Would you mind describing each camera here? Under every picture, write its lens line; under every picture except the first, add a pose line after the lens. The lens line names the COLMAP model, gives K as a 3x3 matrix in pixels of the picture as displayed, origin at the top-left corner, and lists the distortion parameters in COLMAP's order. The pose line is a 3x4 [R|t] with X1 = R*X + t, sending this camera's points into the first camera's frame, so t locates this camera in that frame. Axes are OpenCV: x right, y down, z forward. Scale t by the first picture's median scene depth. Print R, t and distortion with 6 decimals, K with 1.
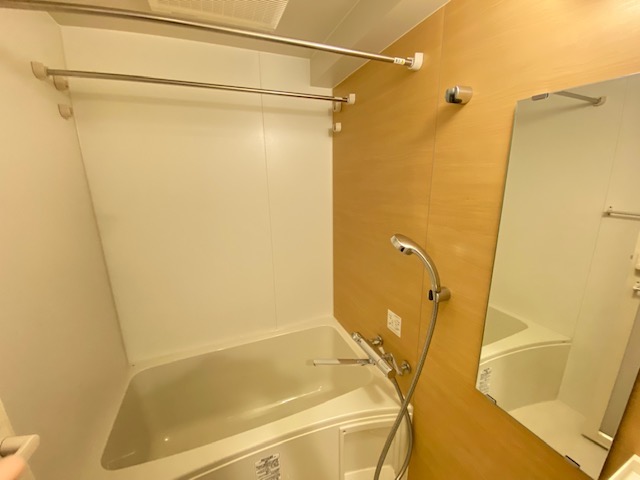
lens RADIAL K [[264.2, 0, 320.0], [0, 264.2, 240.0], [0, 0, 1]] dist [0.024623, -0.022656]
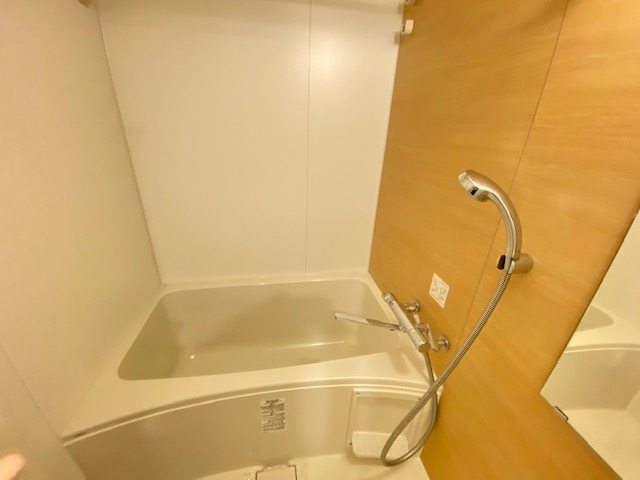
lens RADIAL K [[264.2, 0, 320.0], [0, 264.2, 240.0], [0, 0, 1]] dist [0.024623, -0.022656]
pose [[0.976725, 0.138969, -0.163391, 0.038912], [-0.108360, 0.977072, 0.183271, 0.056547], [0.185114, -0.161301, 0.969389, 0.180555]]
